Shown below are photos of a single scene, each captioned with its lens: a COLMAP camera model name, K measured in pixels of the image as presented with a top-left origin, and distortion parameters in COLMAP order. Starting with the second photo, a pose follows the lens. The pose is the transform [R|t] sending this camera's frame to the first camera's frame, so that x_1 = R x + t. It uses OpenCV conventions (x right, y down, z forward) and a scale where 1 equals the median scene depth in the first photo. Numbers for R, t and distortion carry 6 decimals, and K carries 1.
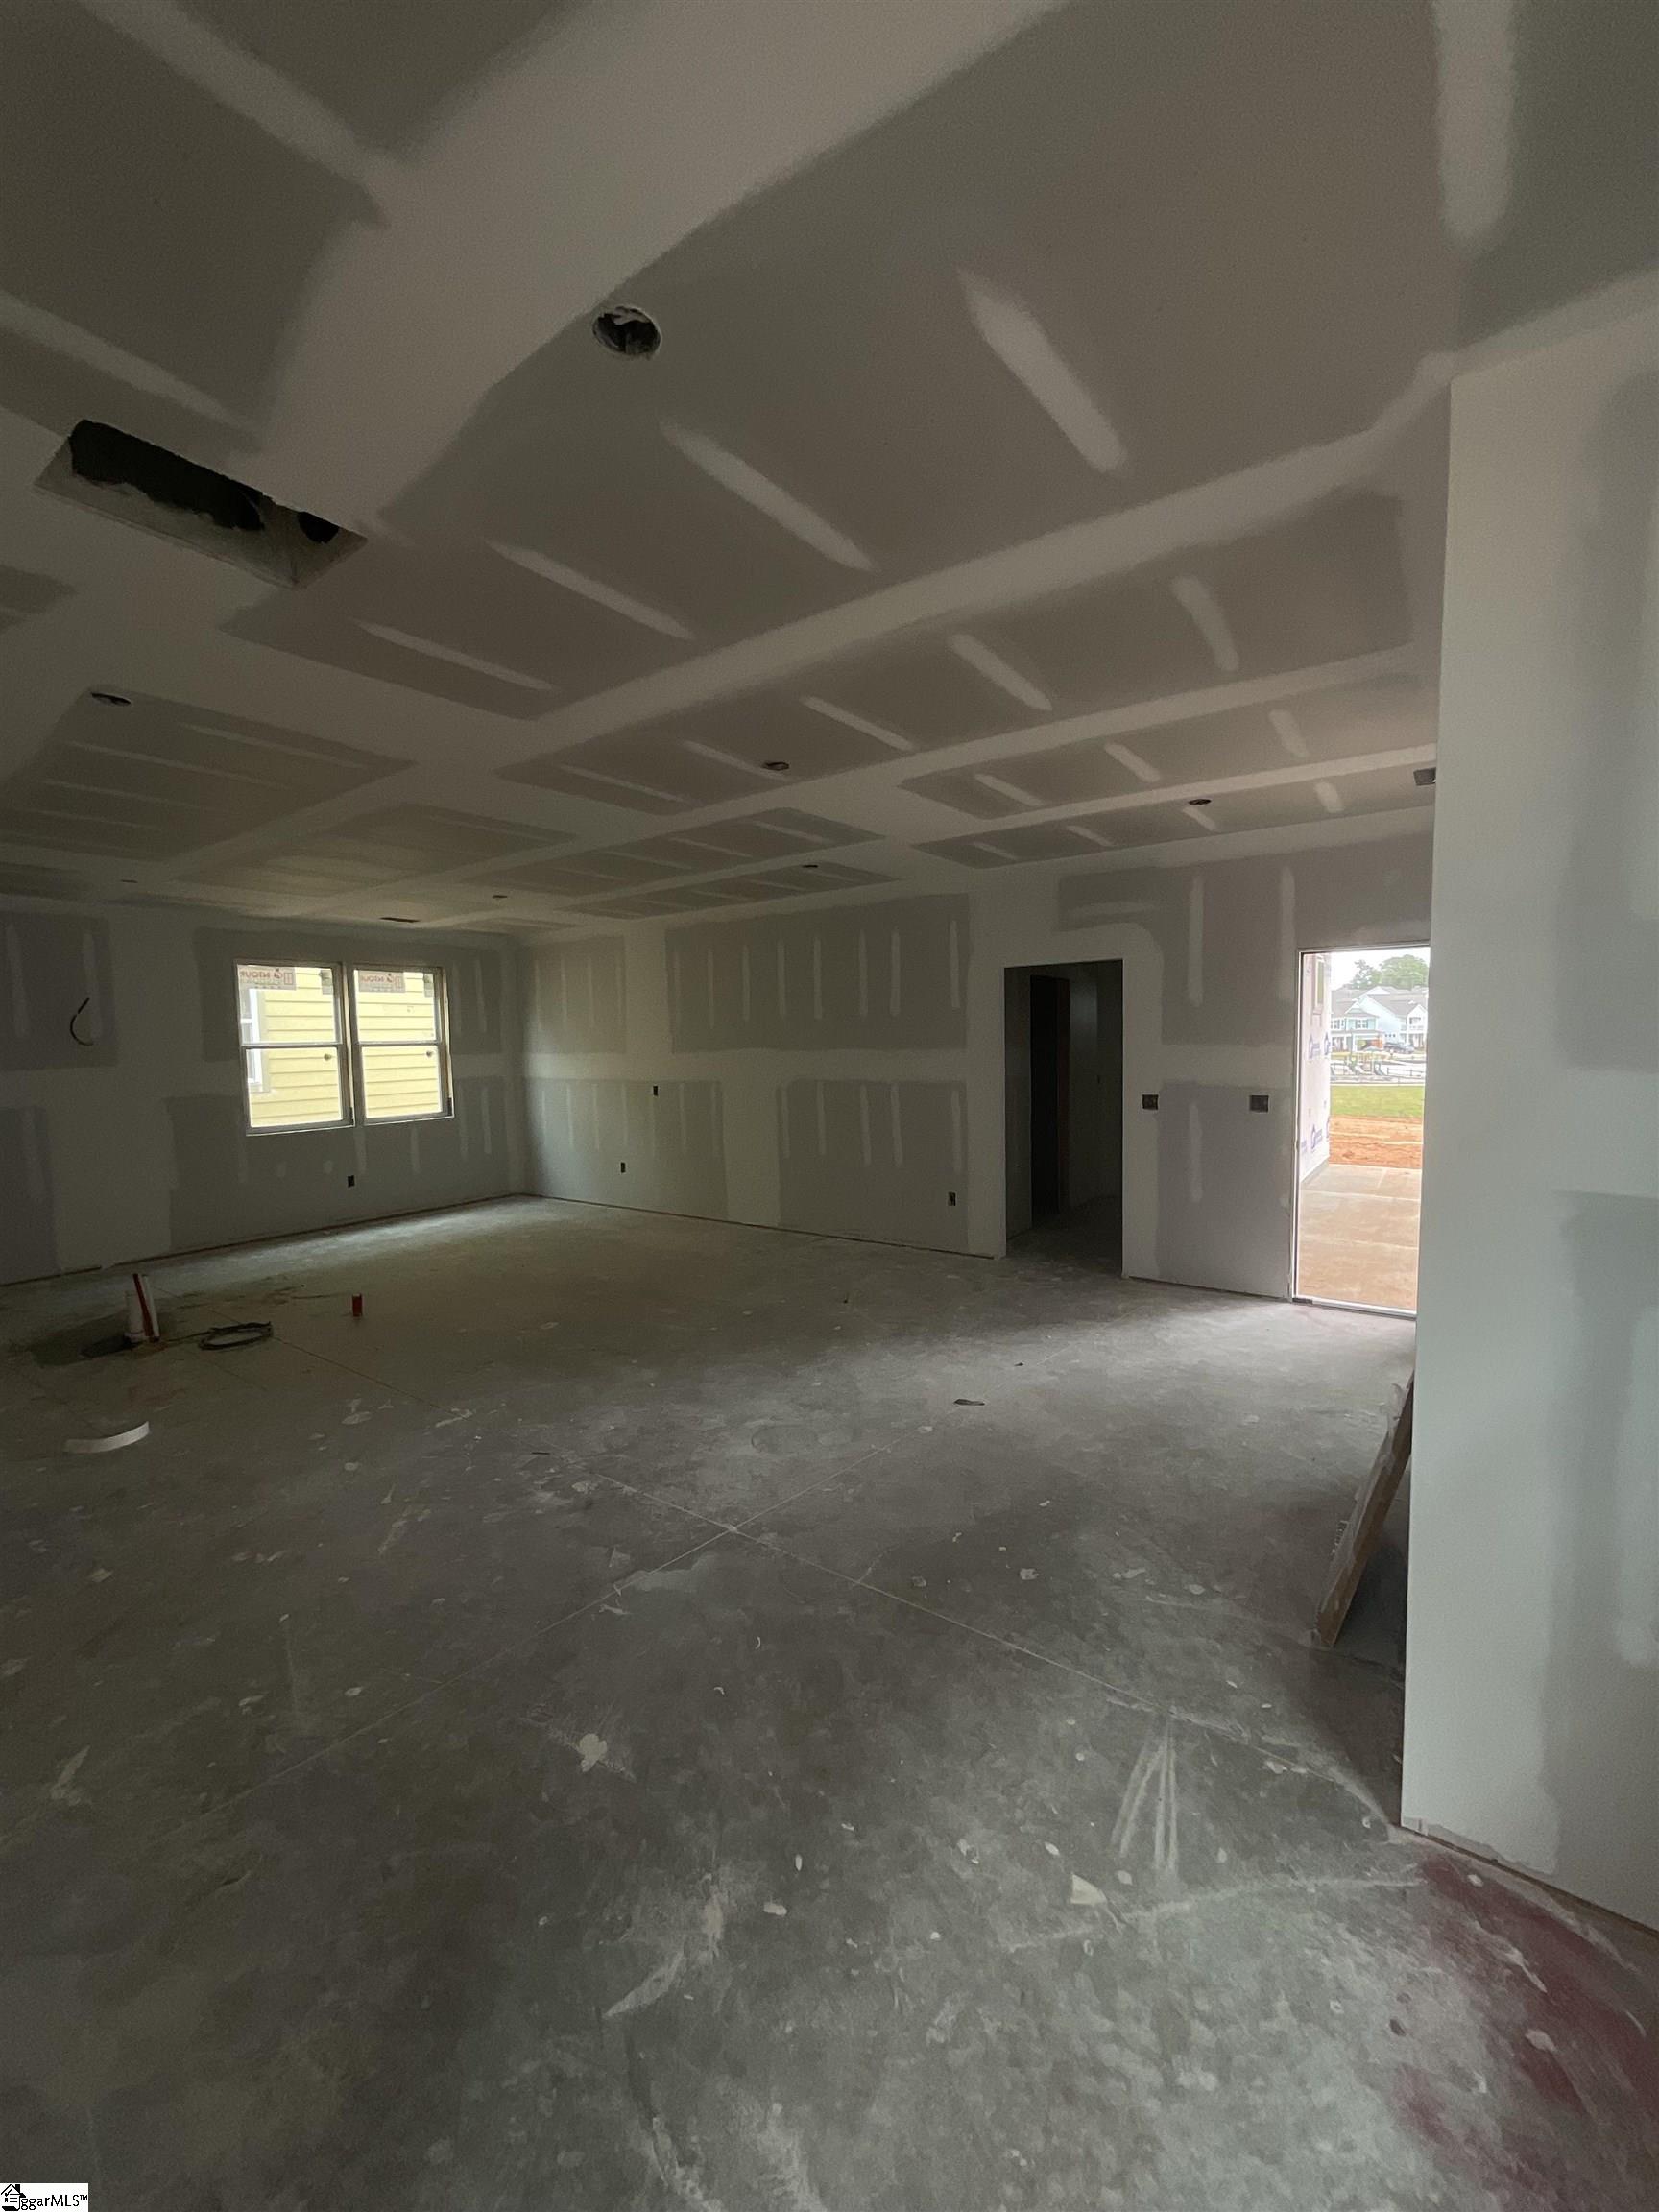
lens RADIAL K [[899.7, 0, 836.2], [0, 899.7, 1108.9], [0, 0, 1]] dist [-0.004076, -0.000050]
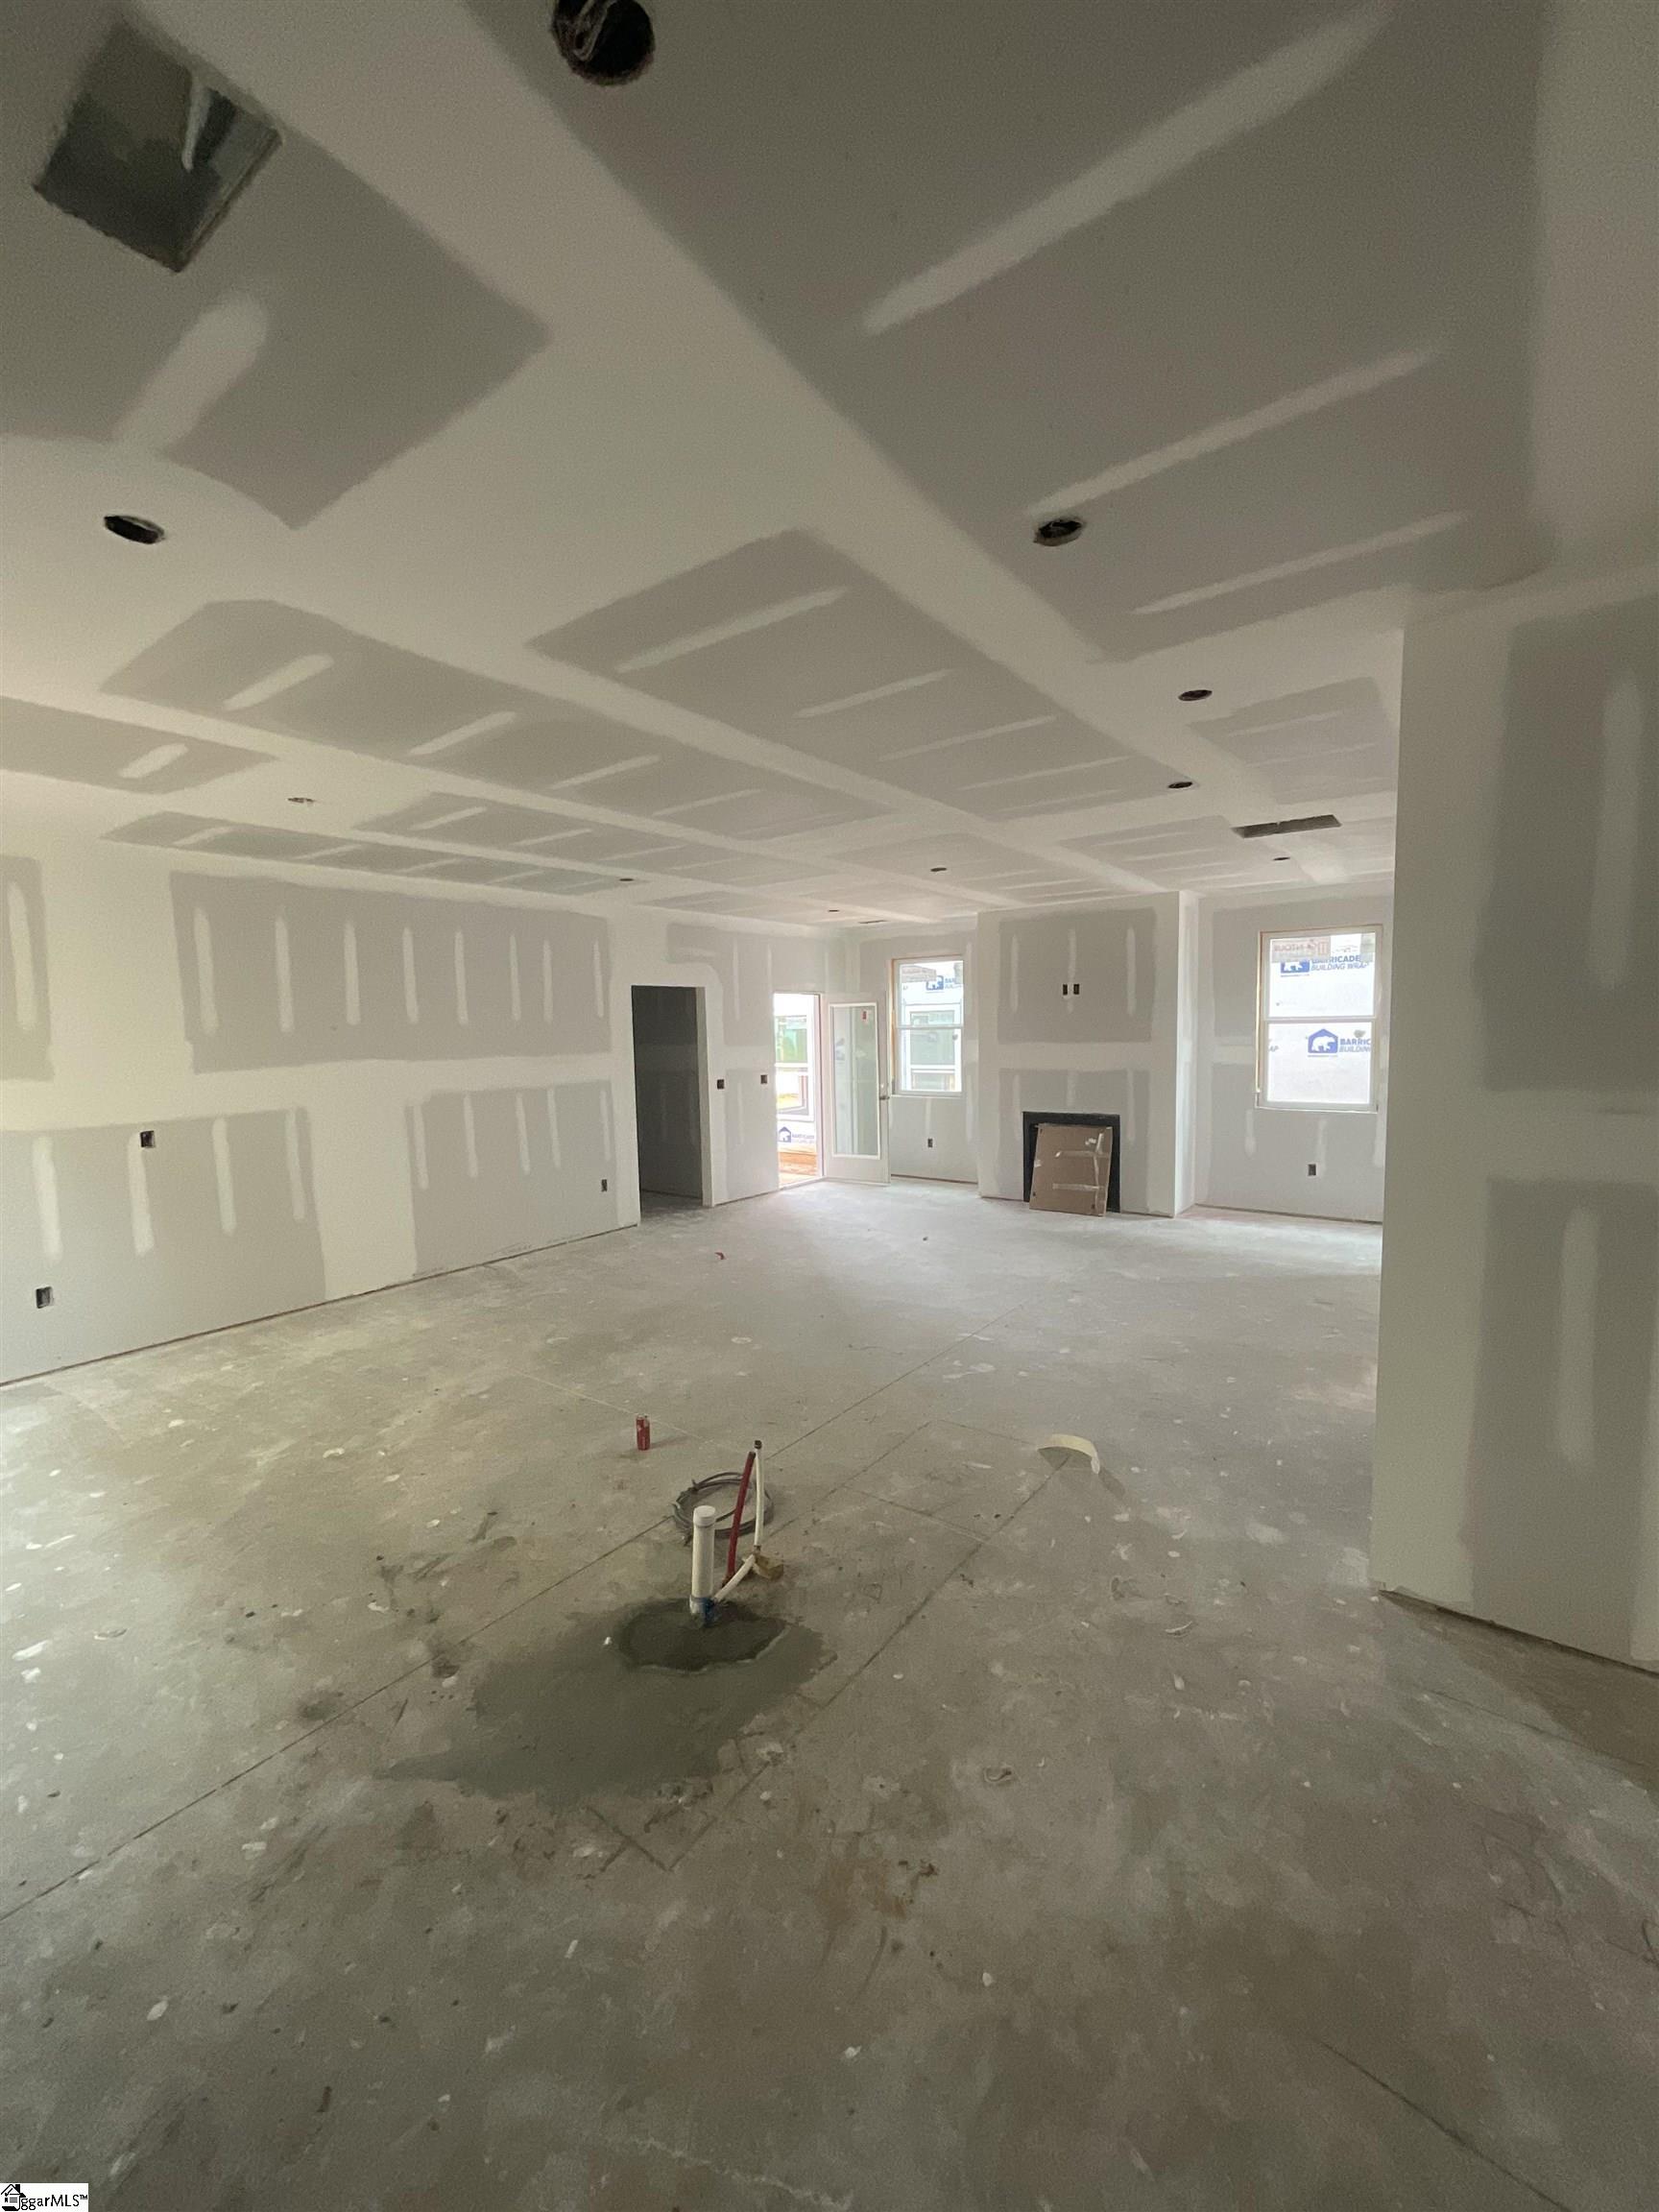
lens RADIAL K [[899.7, 0, 829.3], [0, 899.7, 1106.0], [0, 0, 1]] dist [-0.004076, -0.000050]
pose [[0.012801, -0.069419, 0.997505, -1.016971], [0.098151, 0.992857, 0.067836, -0.049000], [-0.995089, 0.097038, 0.019523, 0.704631]]
